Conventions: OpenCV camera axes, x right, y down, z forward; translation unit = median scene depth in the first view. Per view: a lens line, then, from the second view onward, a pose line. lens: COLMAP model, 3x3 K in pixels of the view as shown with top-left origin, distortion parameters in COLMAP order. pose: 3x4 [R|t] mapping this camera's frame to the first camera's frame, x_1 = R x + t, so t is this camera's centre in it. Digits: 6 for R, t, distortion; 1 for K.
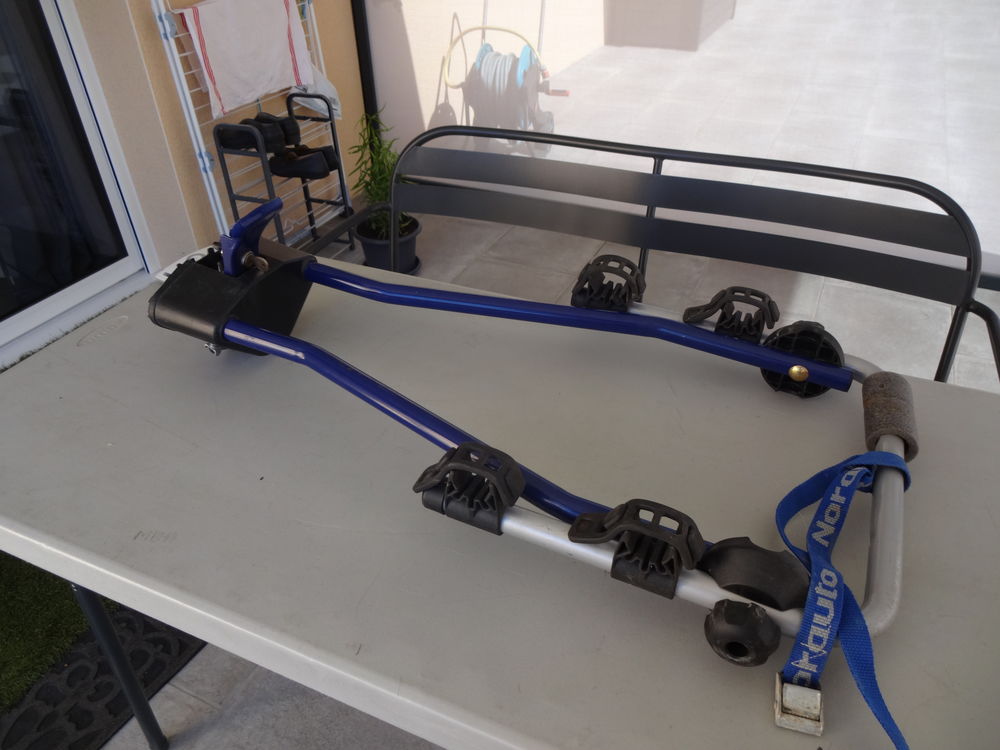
lens RADIAL K [[740.2, 0, 500.0], [0, 740.2, 375.0], [0, 0, 1]] dist [0.002169, -0.005753]
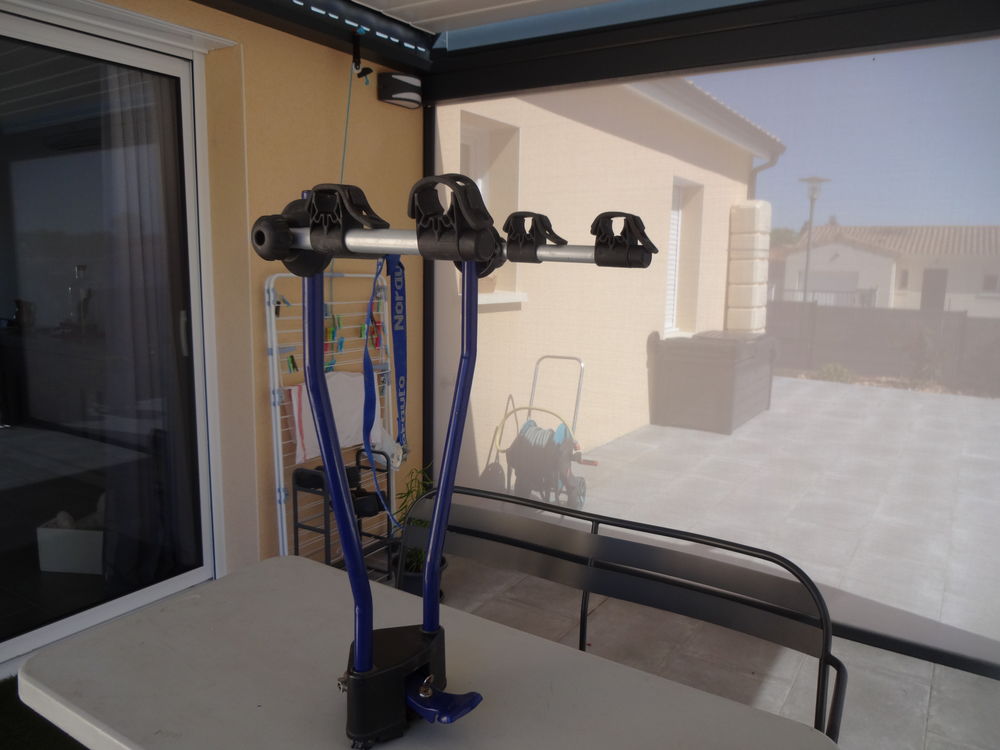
lens RADIAL K [[741.0, 0, 500.0], [0, 741.0, 368.6], [0, 0, 1]] dist [-0.010612, -0.000734]
pose [[0.990923, 0.059747, -0.120420, 0.095802], [-0.108042, 0.886985, -0.448982, 0.039663], [0.079985, 0.457917, 0.885389, -0.160923]]
